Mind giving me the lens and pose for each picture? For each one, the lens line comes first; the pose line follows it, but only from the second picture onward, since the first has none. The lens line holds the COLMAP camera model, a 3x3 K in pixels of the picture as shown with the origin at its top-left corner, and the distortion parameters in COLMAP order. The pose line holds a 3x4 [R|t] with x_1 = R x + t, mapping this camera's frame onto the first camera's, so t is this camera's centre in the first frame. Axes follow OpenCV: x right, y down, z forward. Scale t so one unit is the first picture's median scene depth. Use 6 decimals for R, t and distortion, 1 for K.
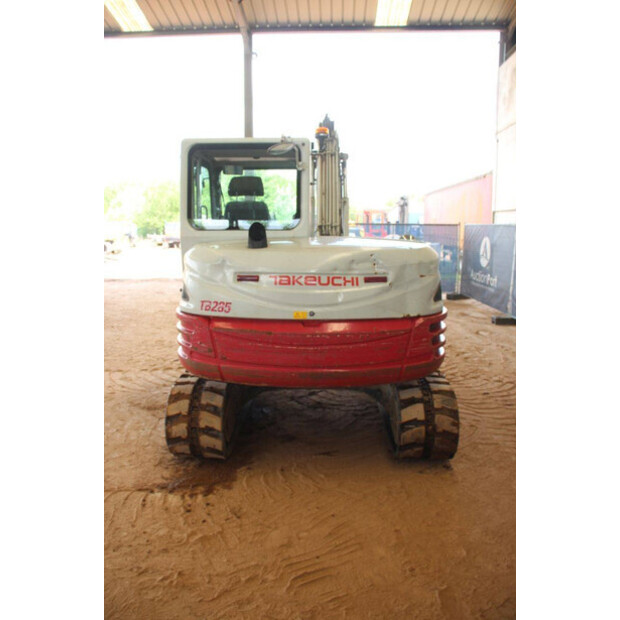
lens RADIAL K [[521.1, 0, 323.5], [0, 521.1, 308.9], [0, 0, 1]] dist [-0.080578, 0.008200]
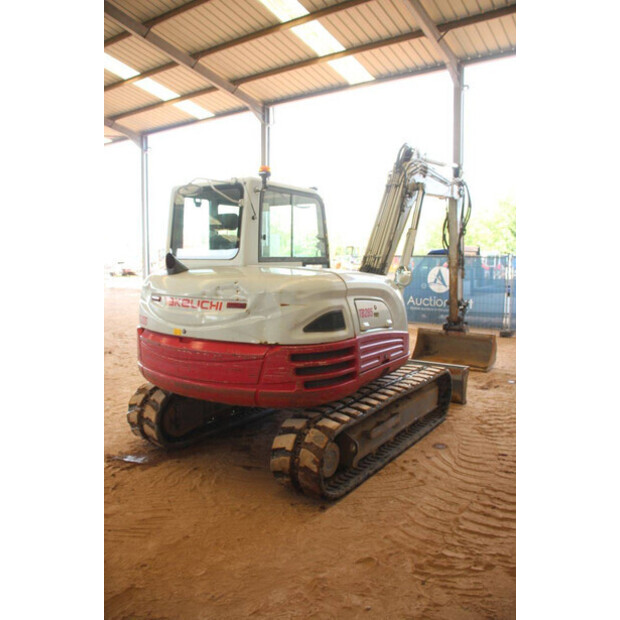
lens RADIAL K [[521.1, 0, 323.5], [0, 521.1, 308.9], [0, 0, 1]] dist [-0.080578, 0.008200]
pose [[0.826286, 0.058112, -0.560245, 0.831136], [-0.092897, 0.995102, -0.033792, -0.028980], [0.555537, 0.079967, 0.827637, 0.207093]]
